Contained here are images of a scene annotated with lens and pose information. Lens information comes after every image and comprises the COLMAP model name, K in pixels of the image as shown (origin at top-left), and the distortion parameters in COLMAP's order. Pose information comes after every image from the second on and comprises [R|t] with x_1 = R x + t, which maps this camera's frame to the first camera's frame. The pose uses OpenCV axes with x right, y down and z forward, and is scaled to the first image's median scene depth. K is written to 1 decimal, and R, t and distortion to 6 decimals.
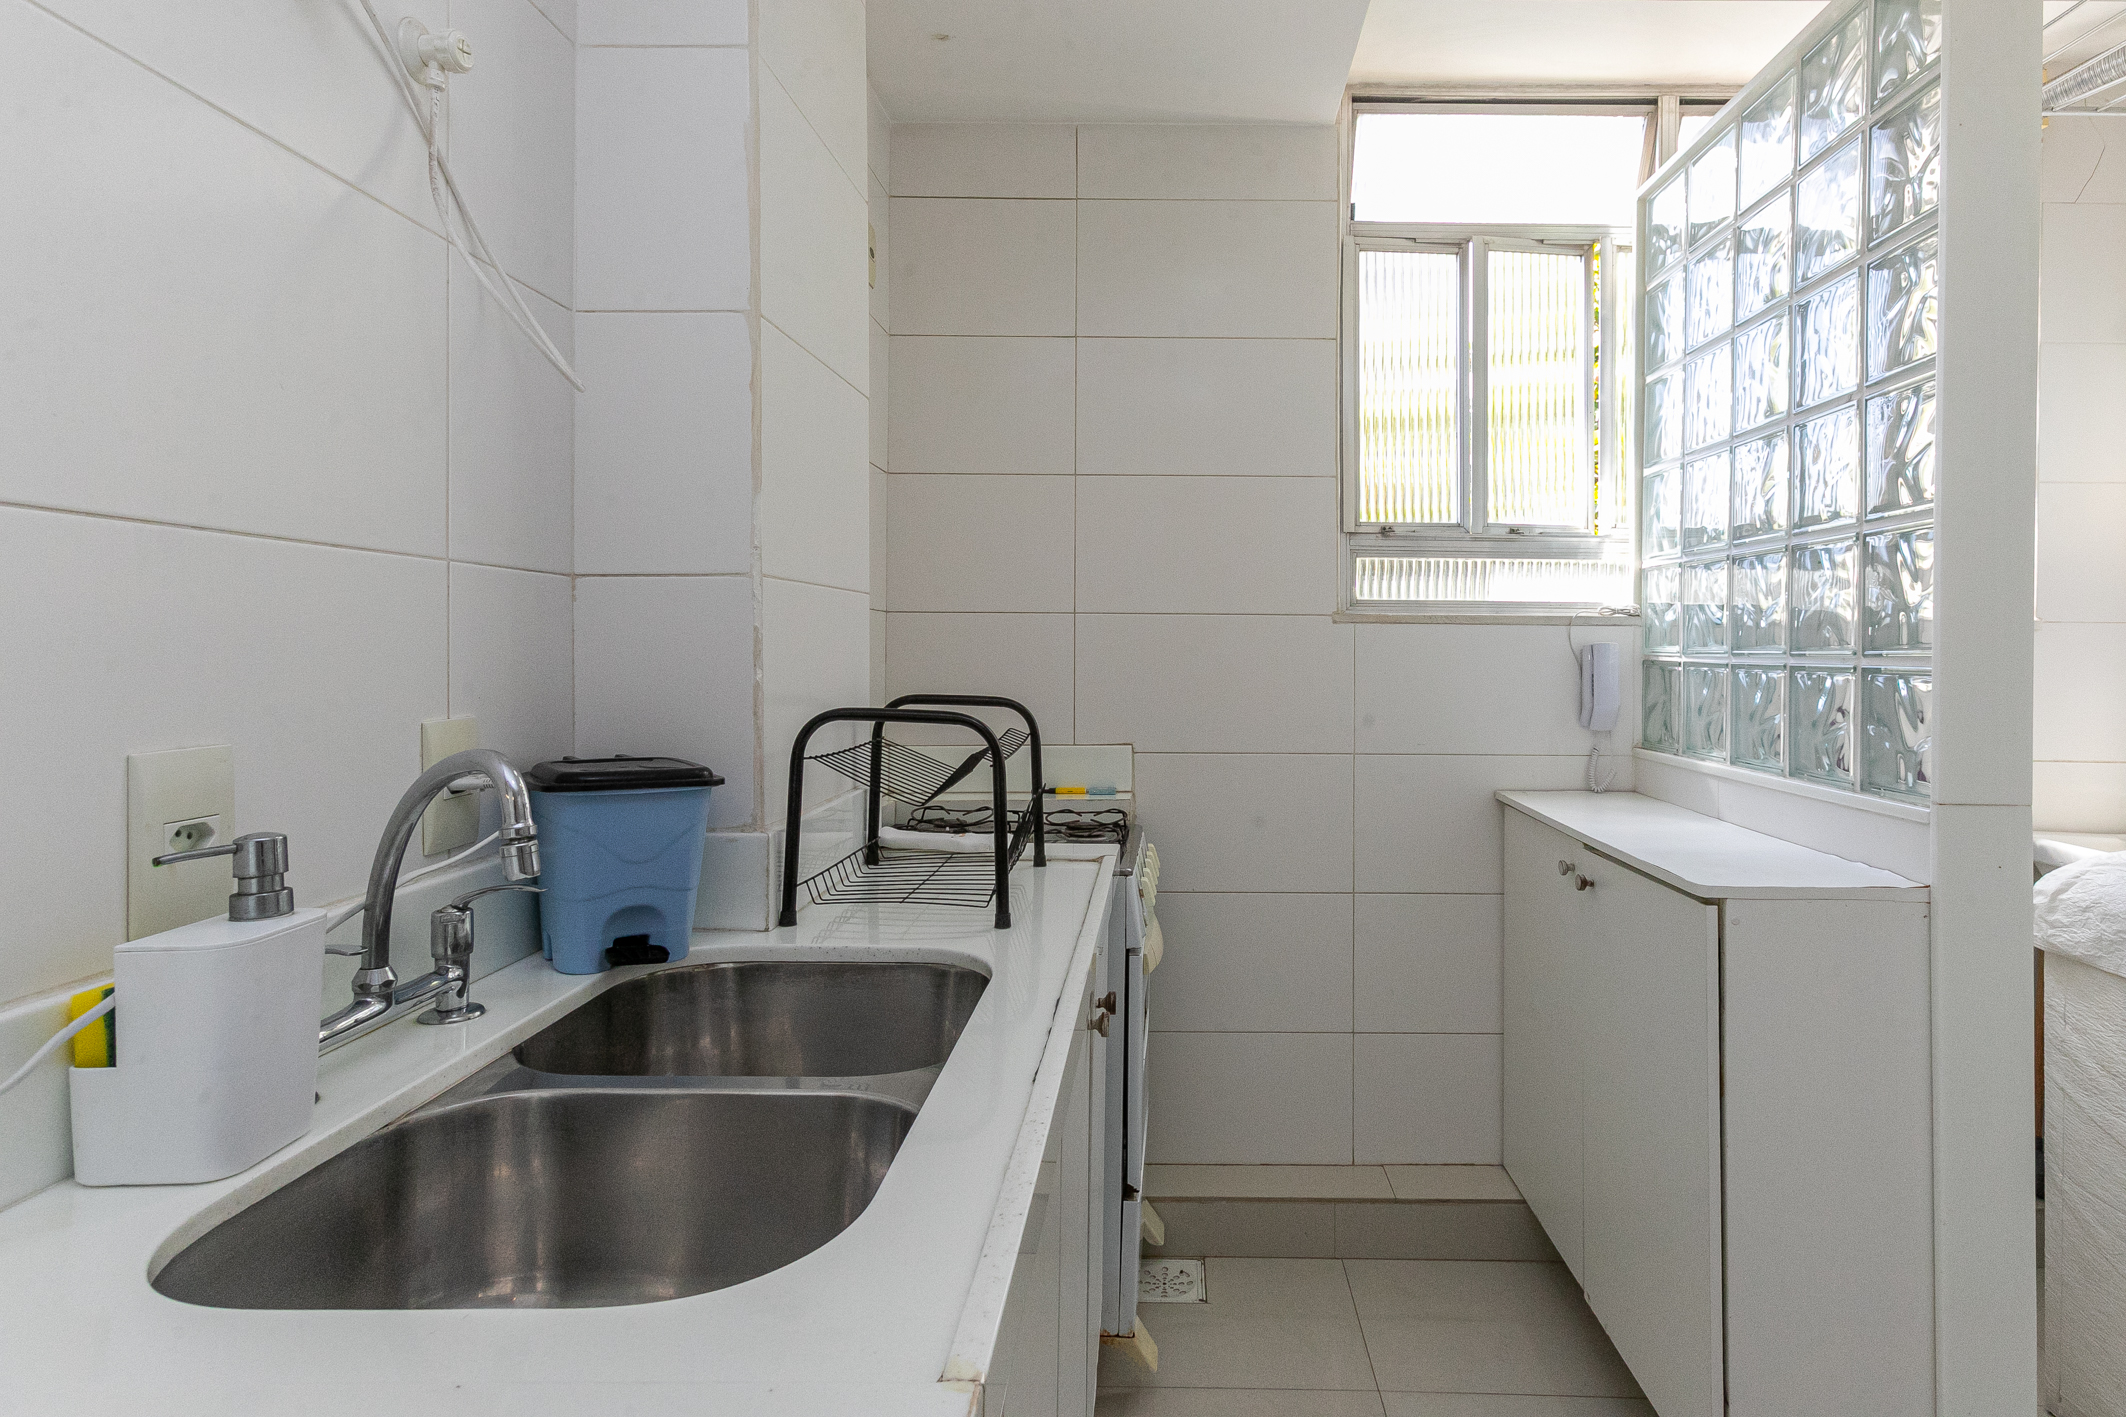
lens RADIAL K [[985.8, 0, 1067.9], [0, 985.8, 698.5], [0, 0, 1]] dist [0.013472, 0.002193]
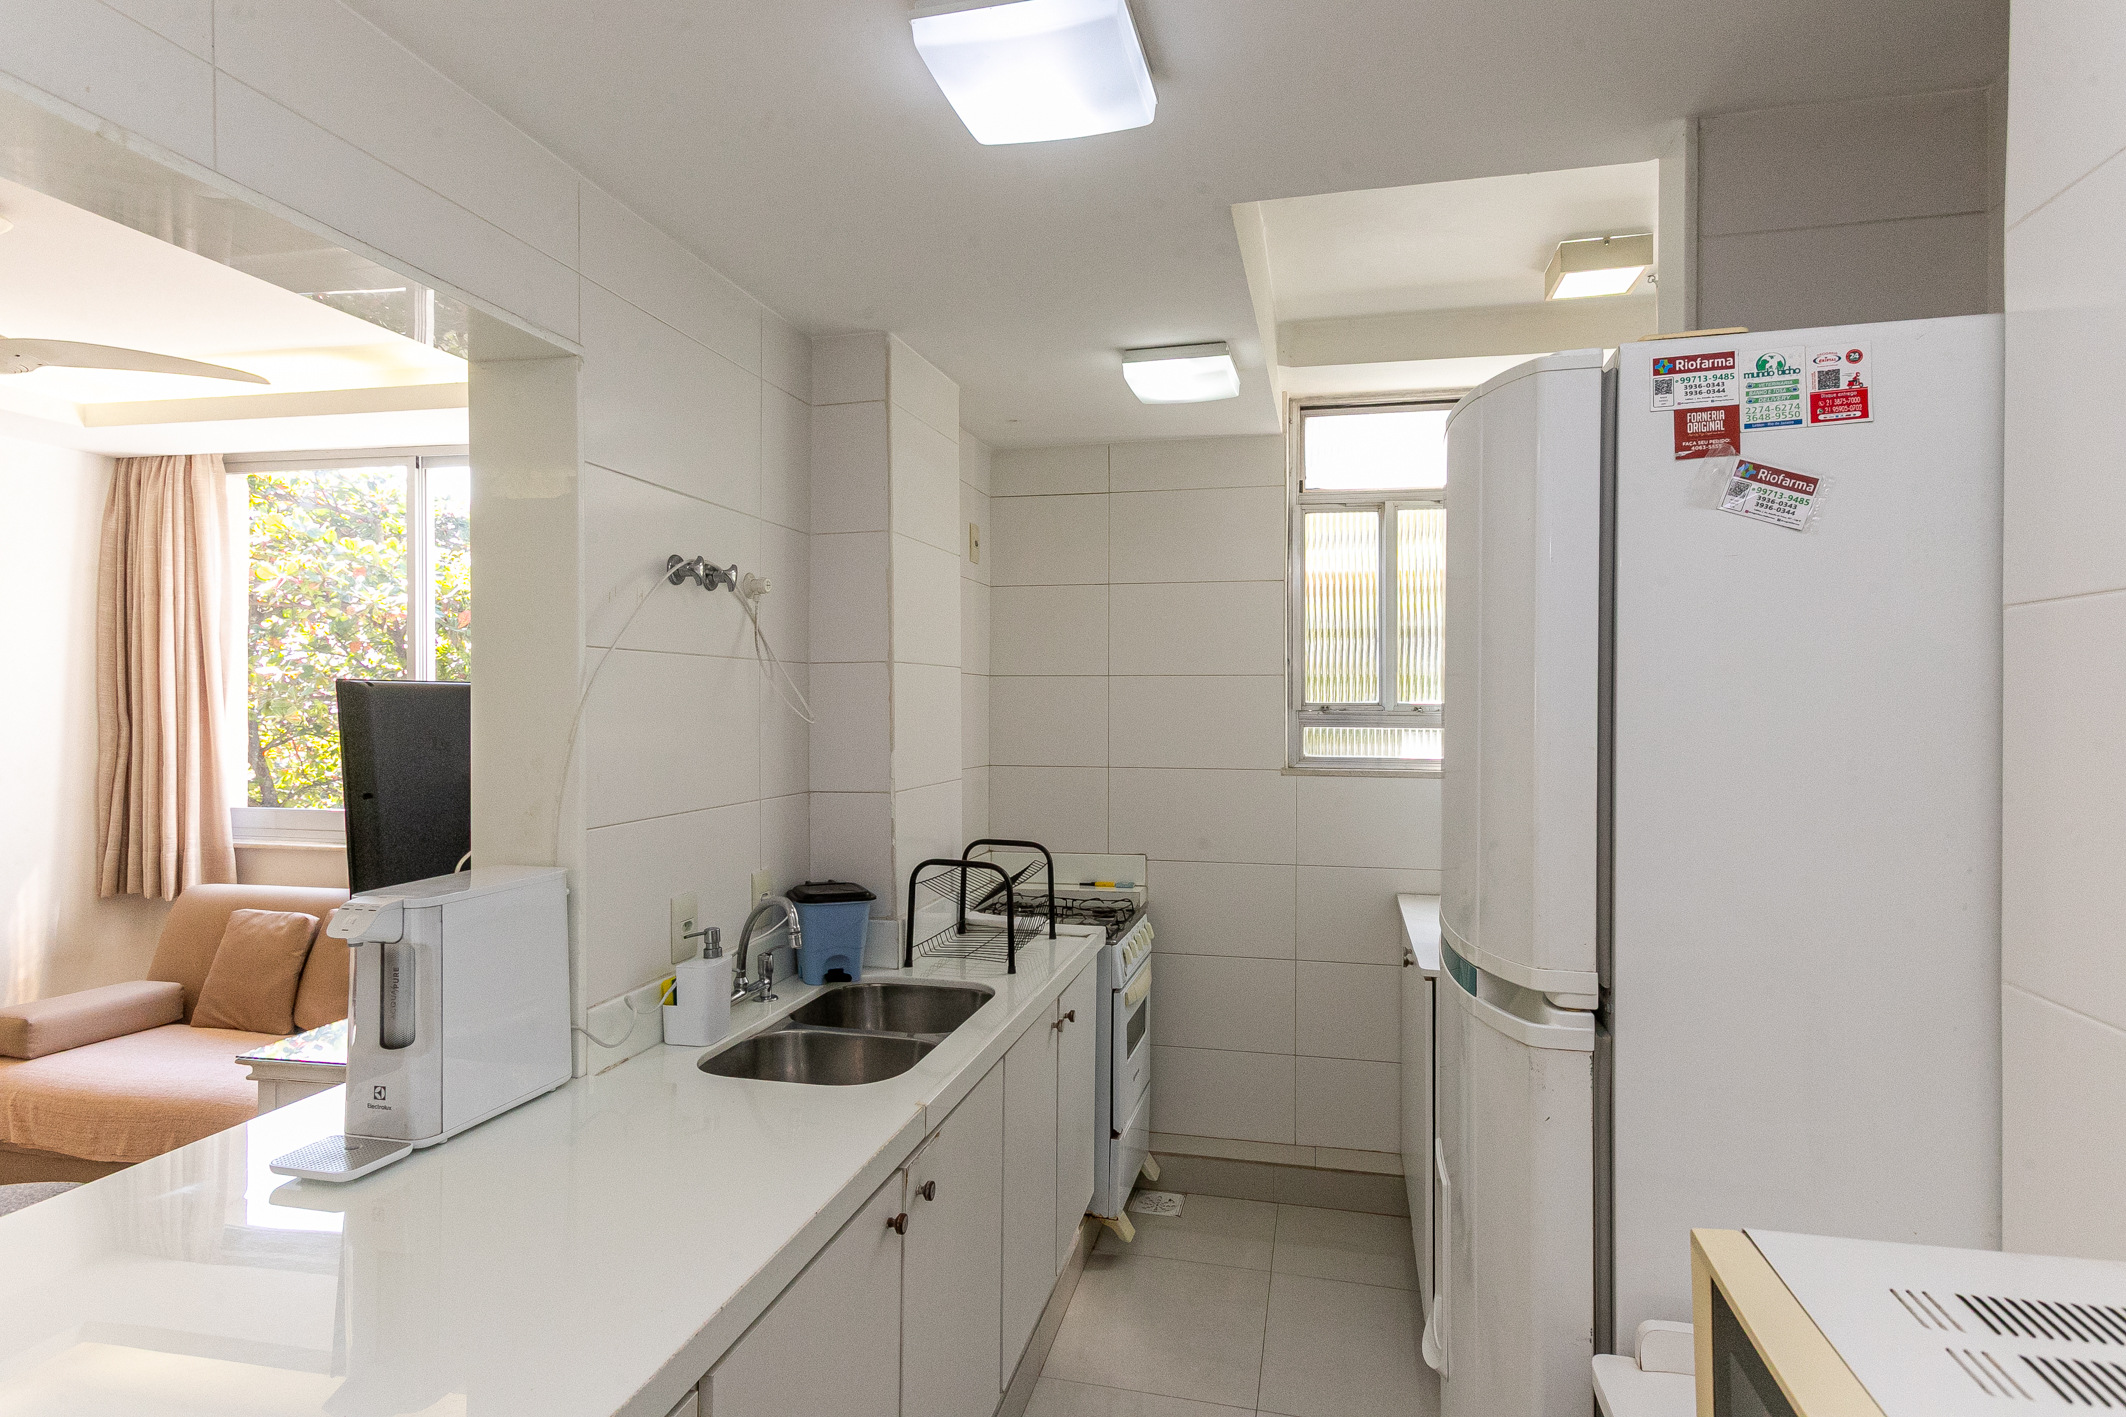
lens RADIAL K [[1169.3, 0, 1055.4], [0, 1169.3, 680.7], [0, 0, 1]] dist [0.004222, 0.000867]
pose [[0.971323, -0.006823, -0.237664, 0.576165], [0.005687, 0.999969, -0.005468, -0.337319], [0.237694, 0.003960, 0.971332, -1.241353]]
